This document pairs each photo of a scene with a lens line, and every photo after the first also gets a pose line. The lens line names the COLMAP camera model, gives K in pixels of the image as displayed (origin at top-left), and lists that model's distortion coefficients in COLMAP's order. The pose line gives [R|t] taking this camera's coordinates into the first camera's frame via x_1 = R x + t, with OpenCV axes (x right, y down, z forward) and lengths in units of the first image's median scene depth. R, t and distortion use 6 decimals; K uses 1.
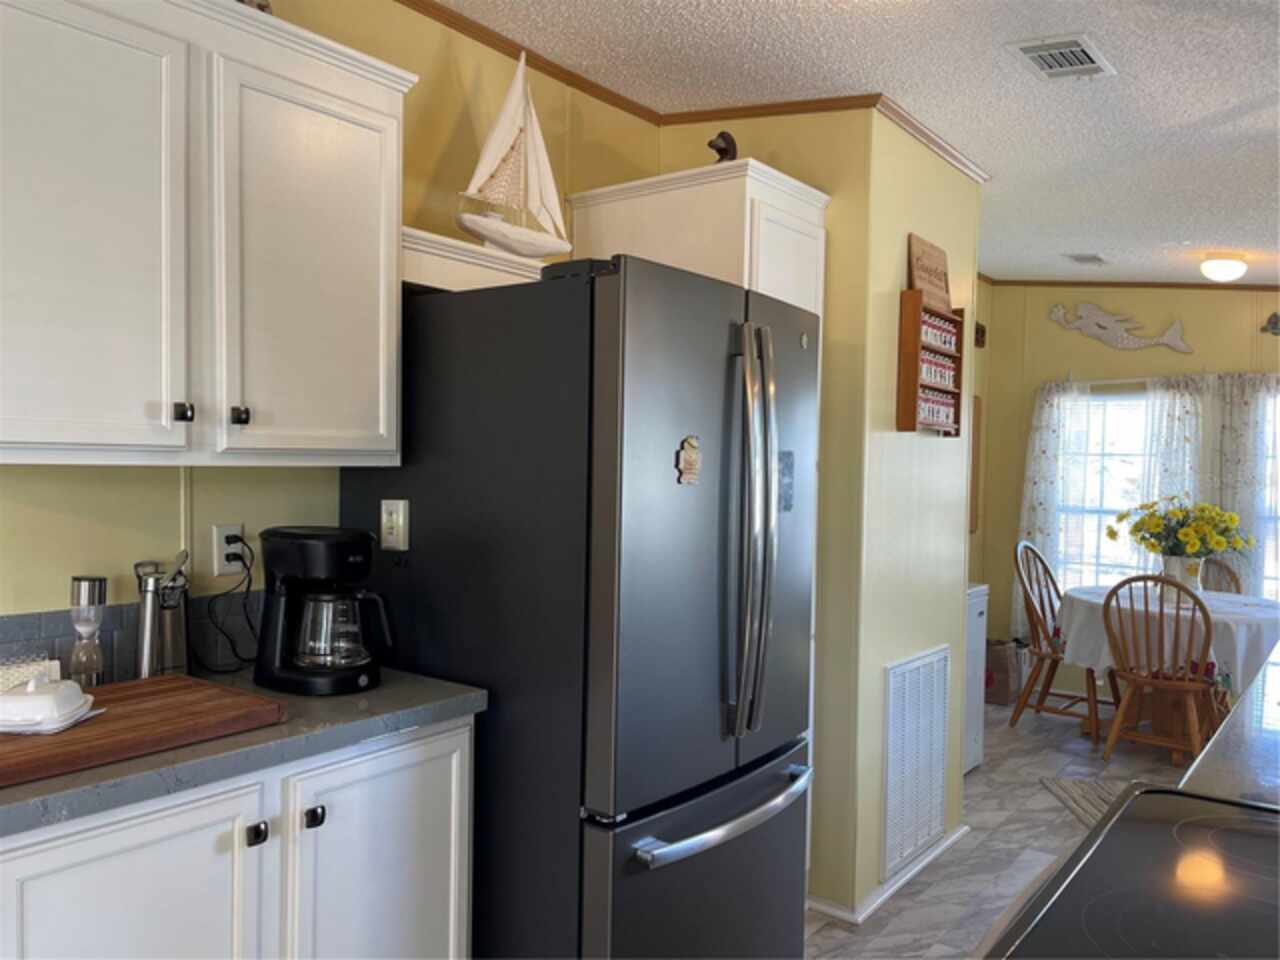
lens RADIAL K [[954.4, 0, 642.4], [0, 954.4, 483.5], [0, 0, 1]] dist [0.078391, -0.103629]
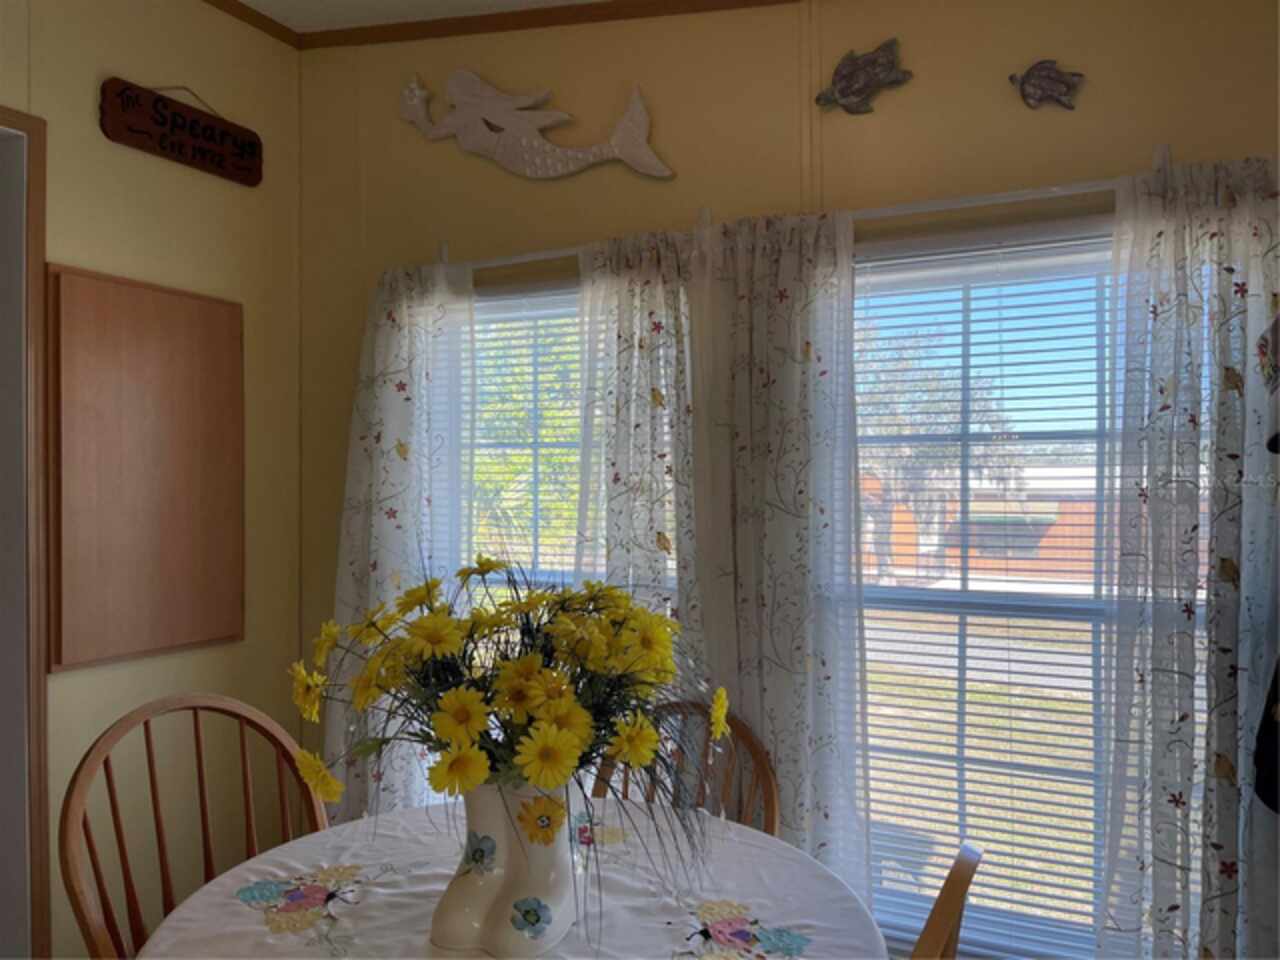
lens RADIAL K [[954.4, 0, 642.4], [0, 954.4, 483.5], [0, 0, 1]] dist [0.078391, -0.103629]
pose [[0.982736, -0.018078, 0.184131, 0.480409], [0.020624, 0.999716, -0.011923, -0.006850], [-0.183863, 0.015515, 0.982829, 0.621067]]
